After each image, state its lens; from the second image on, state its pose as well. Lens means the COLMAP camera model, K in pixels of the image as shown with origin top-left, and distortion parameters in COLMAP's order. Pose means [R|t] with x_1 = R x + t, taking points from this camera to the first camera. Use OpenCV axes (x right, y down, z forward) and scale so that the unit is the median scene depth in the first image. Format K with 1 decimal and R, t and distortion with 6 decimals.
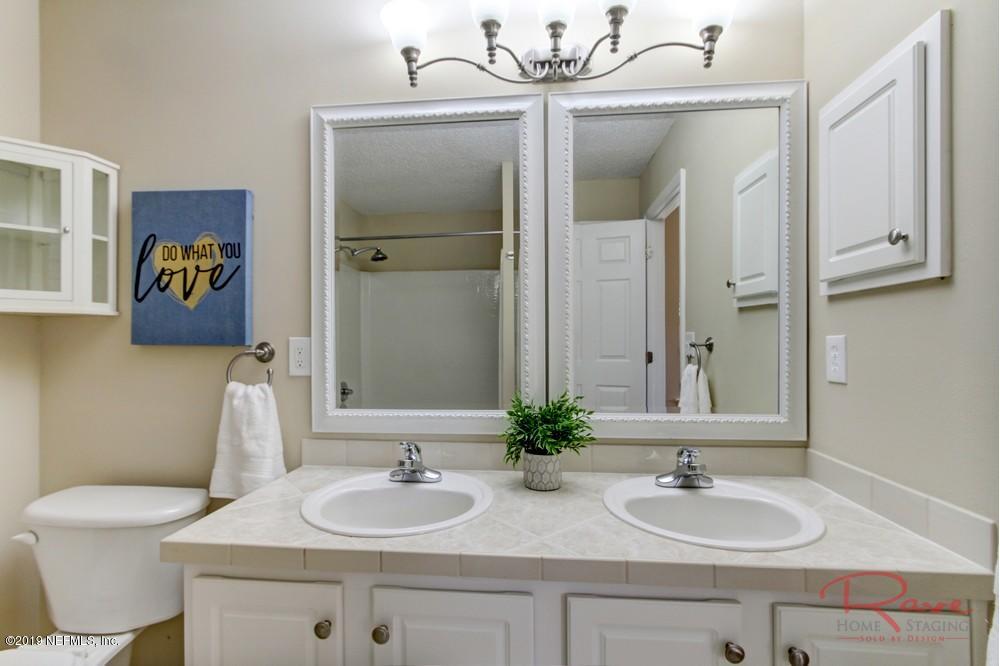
lens RADIAL K [[464.3, 0, 494.9], [0, 464.3, 335.5], [0, 0, 1]] dist [-0.007801, 0.002152]
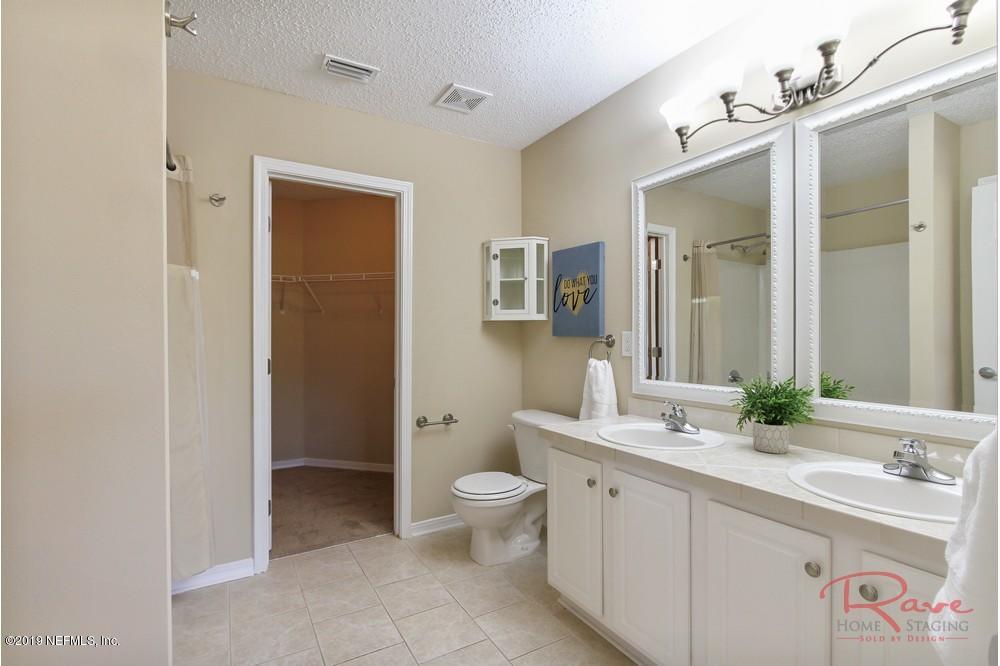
lens RADIAL K [[464.3, 0, 499.4], [0, 464.3, 333.3], [0, 0, 1]] dist [-0.007801, 0.002152]
pose [[0.600534, -0.000577, -0.799599, 0.579808], [0.004943, 0.999983, 0.002991, 0.002940], [0.799584, -0.005749, 0.600527, -0.280953]]
